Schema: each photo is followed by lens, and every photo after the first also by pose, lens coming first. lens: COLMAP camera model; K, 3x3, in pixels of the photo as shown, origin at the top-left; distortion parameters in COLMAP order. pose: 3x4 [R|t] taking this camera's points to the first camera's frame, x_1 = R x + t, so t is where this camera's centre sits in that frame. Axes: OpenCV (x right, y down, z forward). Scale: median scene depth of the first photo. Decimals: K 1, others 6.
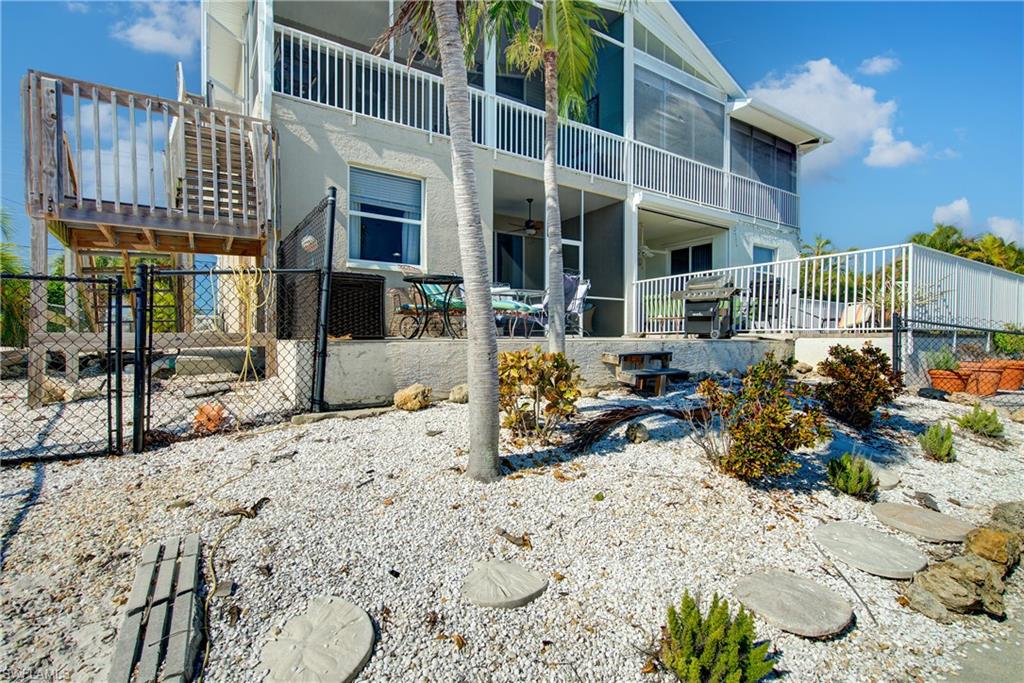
lens RADIAL K [[474.3, 0, 510.9], [0, 474.3, 344.2], [0, 0, 1]] dist [-0.002011, -0.000196]
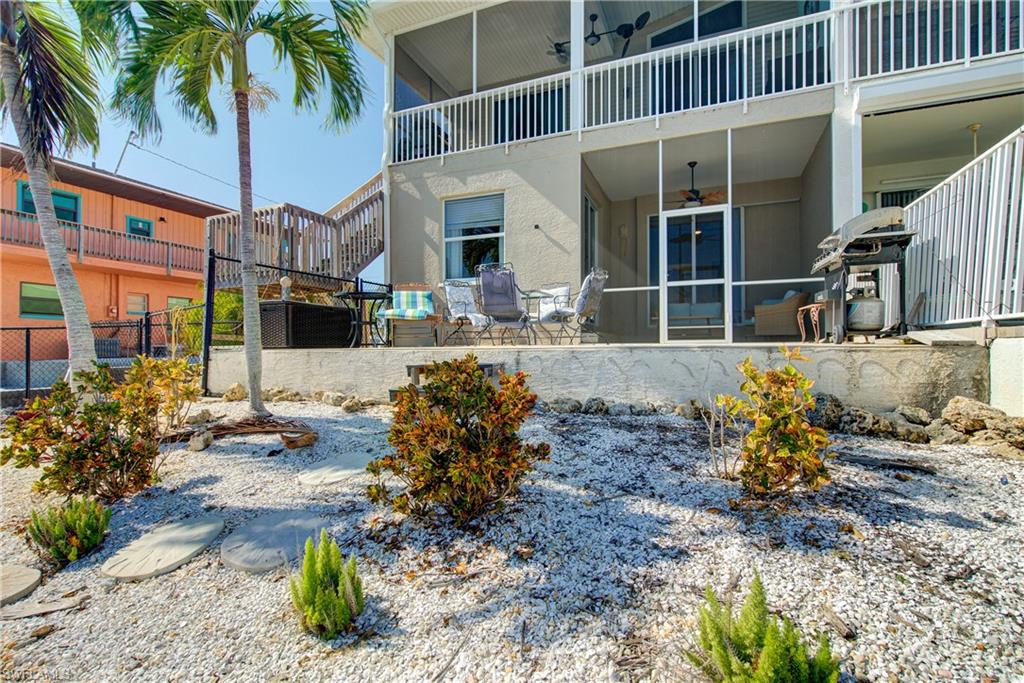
lens RADIAL K [[474.3, 0, 510.9], [0, 474.3, 344.2], [0, 0, 1]] dist [-0.002011, -0.000196]
pose [[0.559930, -0.008013, -0.828501, 0.543406], [-0.001958, 0.999938, -0.010995, -0.004150], [0.828538, 0.007779, 0.559879, 0.354274]]
